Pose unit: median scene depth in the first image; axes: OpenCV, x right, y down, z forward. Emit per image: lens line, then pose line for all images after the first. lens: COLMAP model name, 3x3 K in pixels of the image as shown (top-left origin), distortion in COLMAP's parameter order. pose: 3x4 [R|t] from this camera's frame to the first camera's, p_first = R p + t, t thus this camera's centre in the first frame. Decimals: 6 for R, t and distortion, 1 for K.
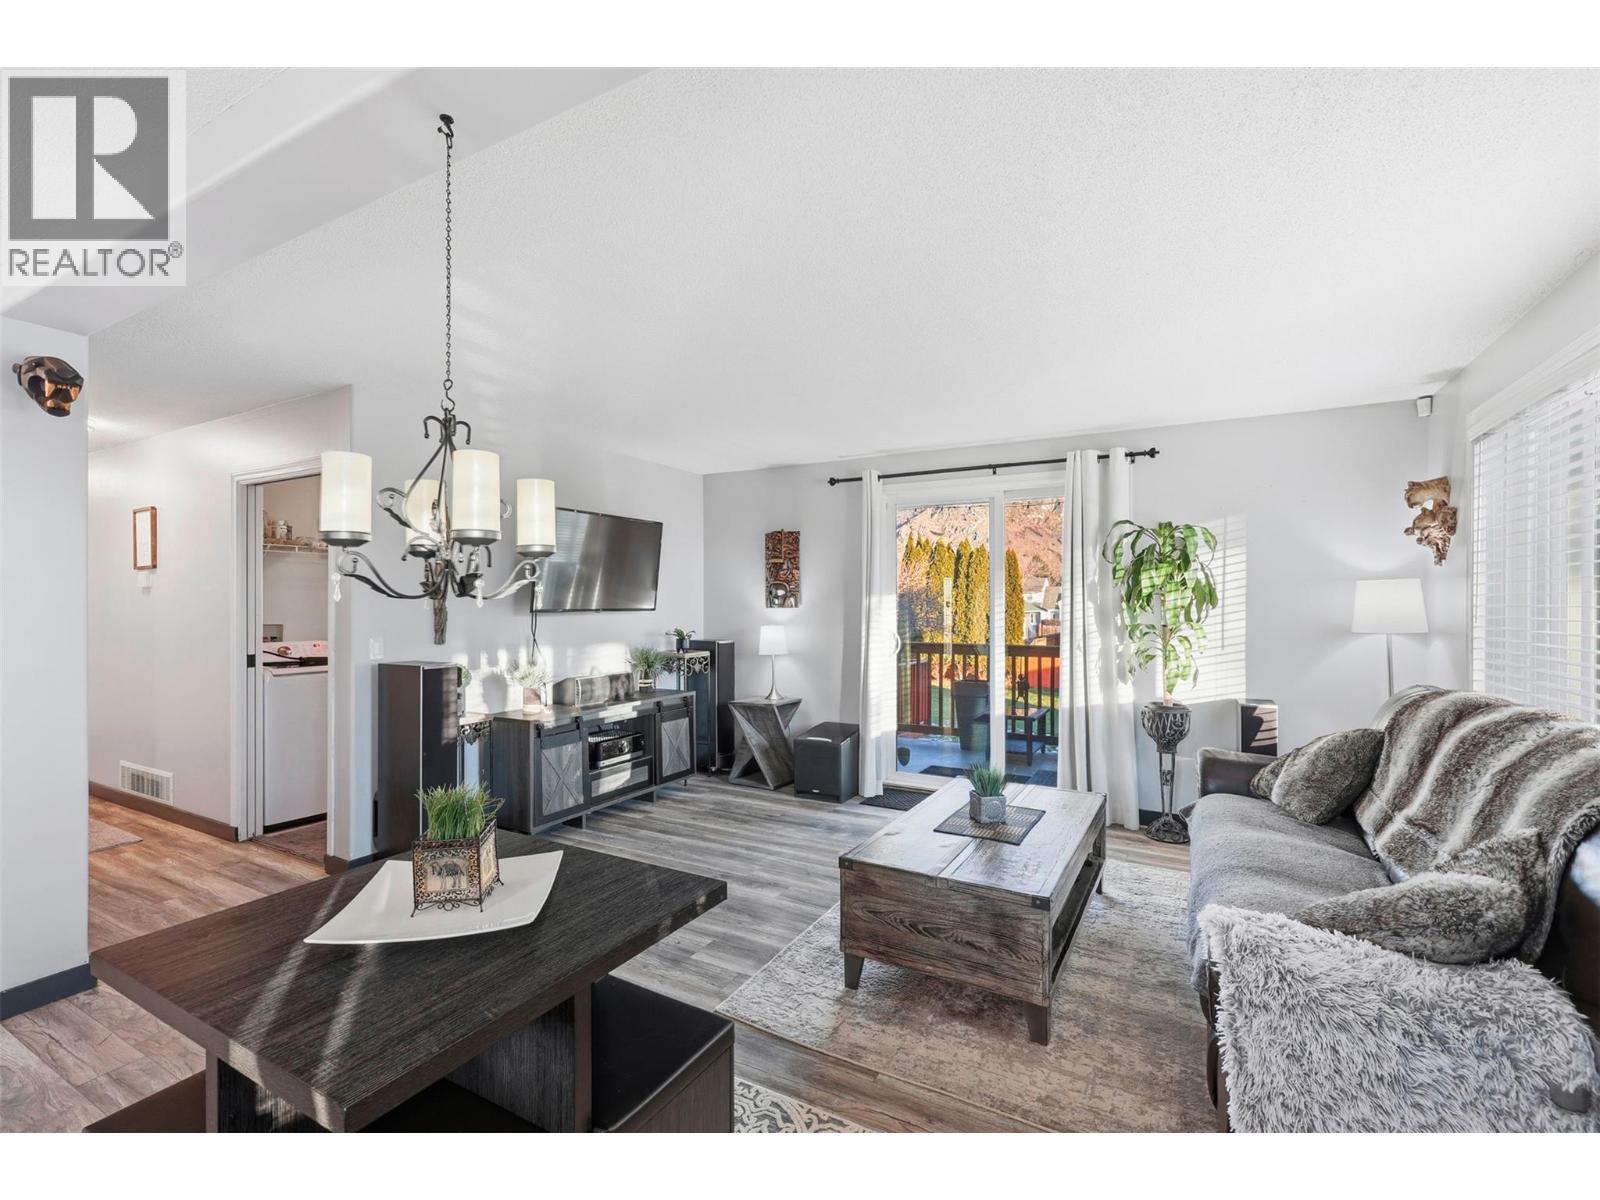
lens RADIAL K [[713.0, 0, 802.5], [0, 713.0, 599.6], [0, 0, 1]] dist [0.003551, 0.000448]
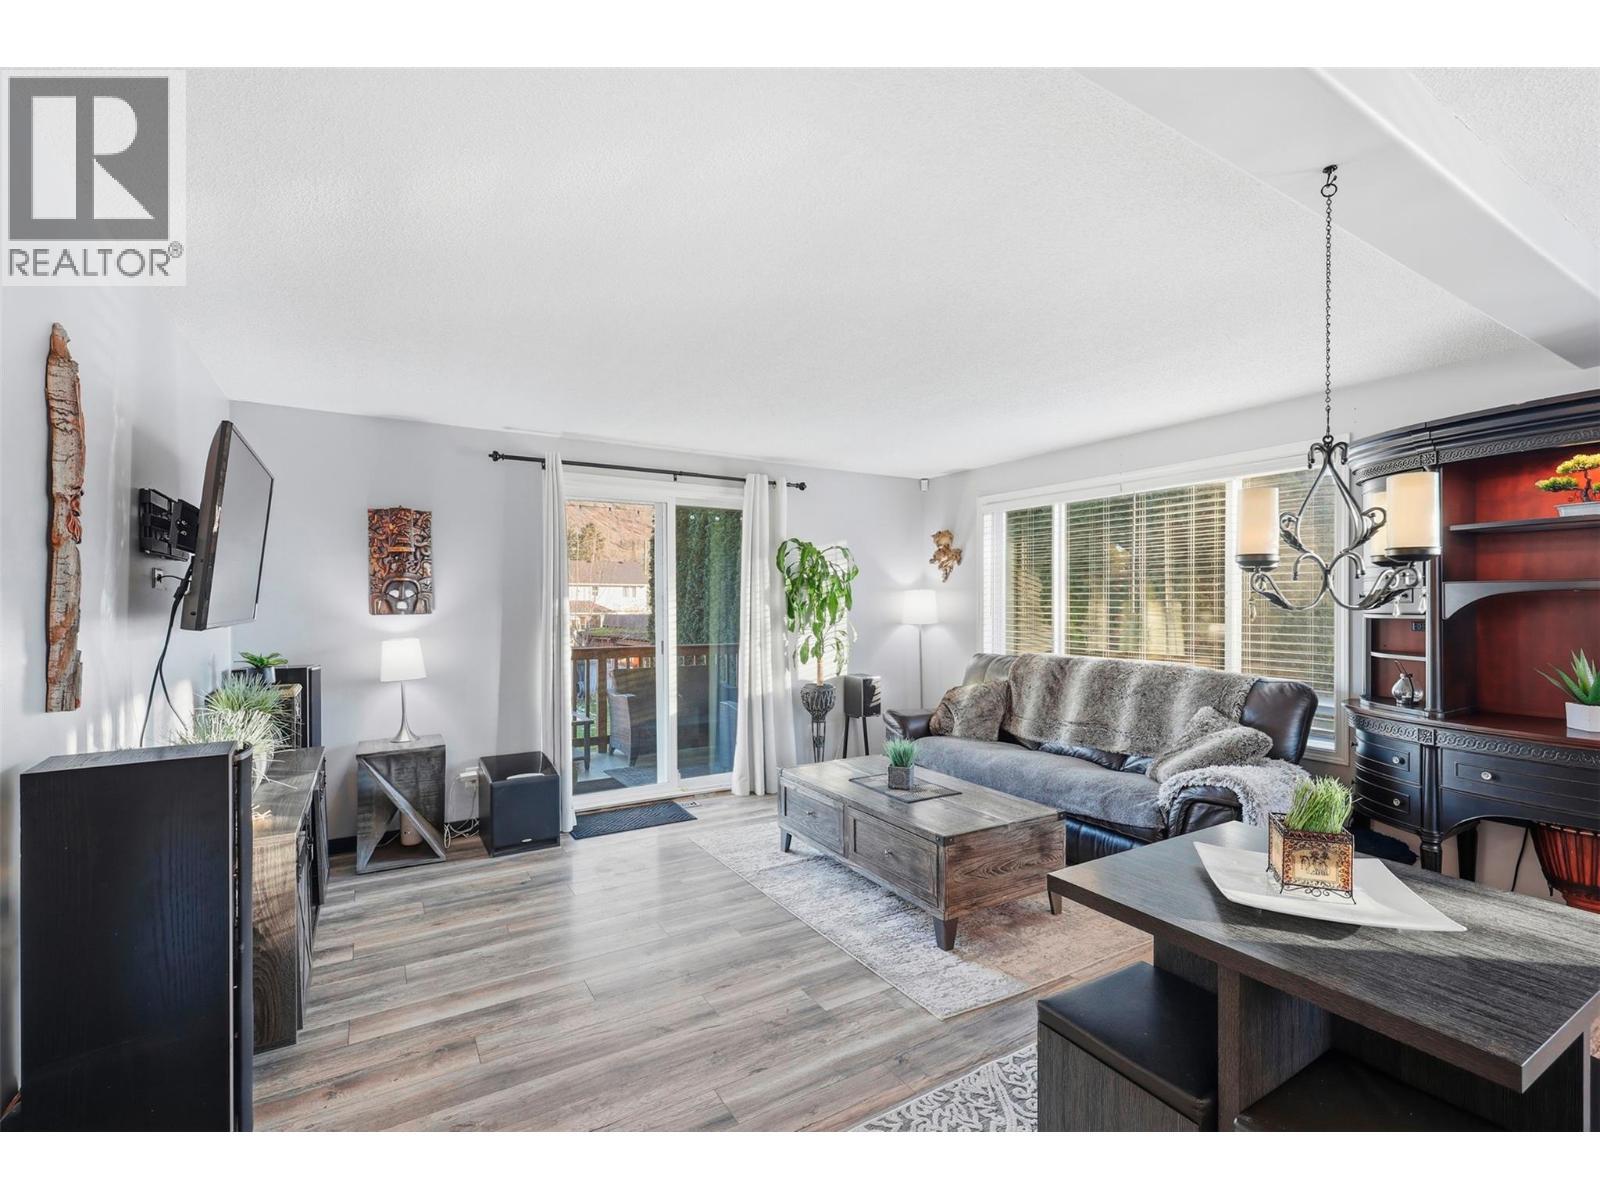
lens RADIAL K [[713.0, 0, 802.5], [0, 713.0, 599.6], [0, 0, 1]] dist [0.003551, 0.000448]
pose [[0.503286, 0.001983, 0.864118, -0.571947], [-0.000677, 0.999998, -0.001901, -0.003180], [-0.864120, 0.000372, 0.503286, 0.354543]]
